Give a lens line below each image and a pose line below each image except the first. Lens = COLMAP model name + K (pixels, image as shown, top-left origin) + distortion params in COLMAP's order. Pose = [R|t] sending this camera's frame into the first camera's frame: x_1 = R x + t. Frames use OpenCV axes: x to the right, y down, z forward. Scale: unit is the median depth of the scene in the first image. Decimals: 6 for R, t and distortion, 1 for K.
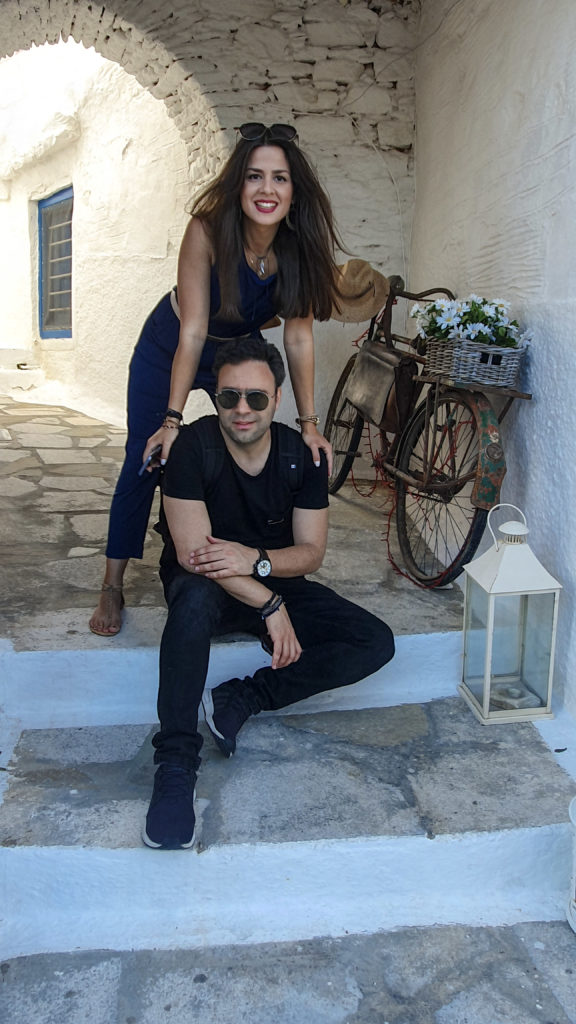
lens RADIAL K [[712.4, 0, 287.2], [0, 712.4, 511.0], [0, 0, 1]] dist [0.013515, 0.003601]
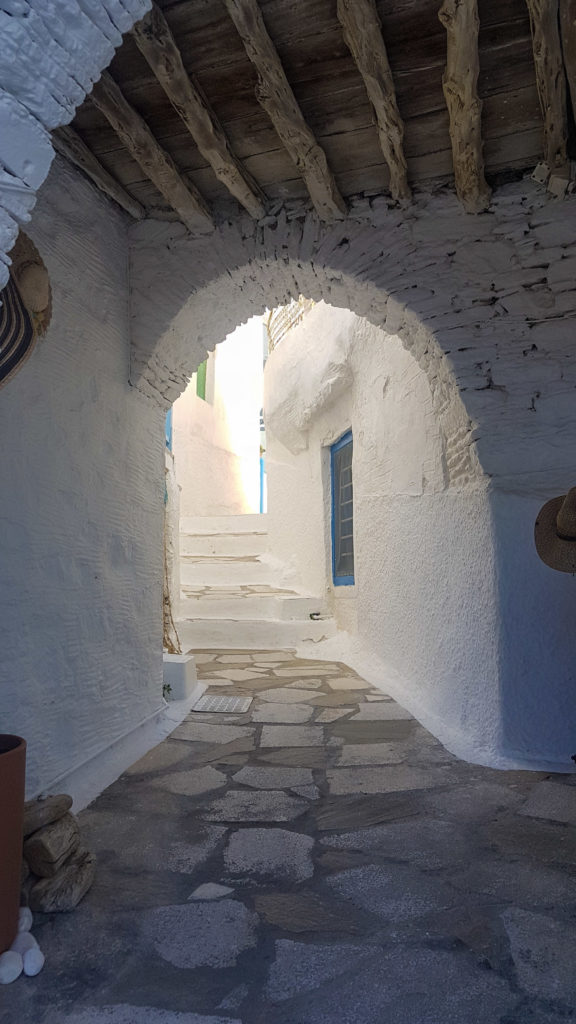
lens RADIAL K [[830.5, 0, 287.9], [0, 830.5, 512.4], [0, 0, 1]] dist [0.006255, 0.005140]
pose [[0.913907, -0.088512, -0.396155, 0.117870], [-0.036921, 0.953766, -0.298272, -0.045703], [0.404240, 0.287220, 0.868386, 0.110235]]
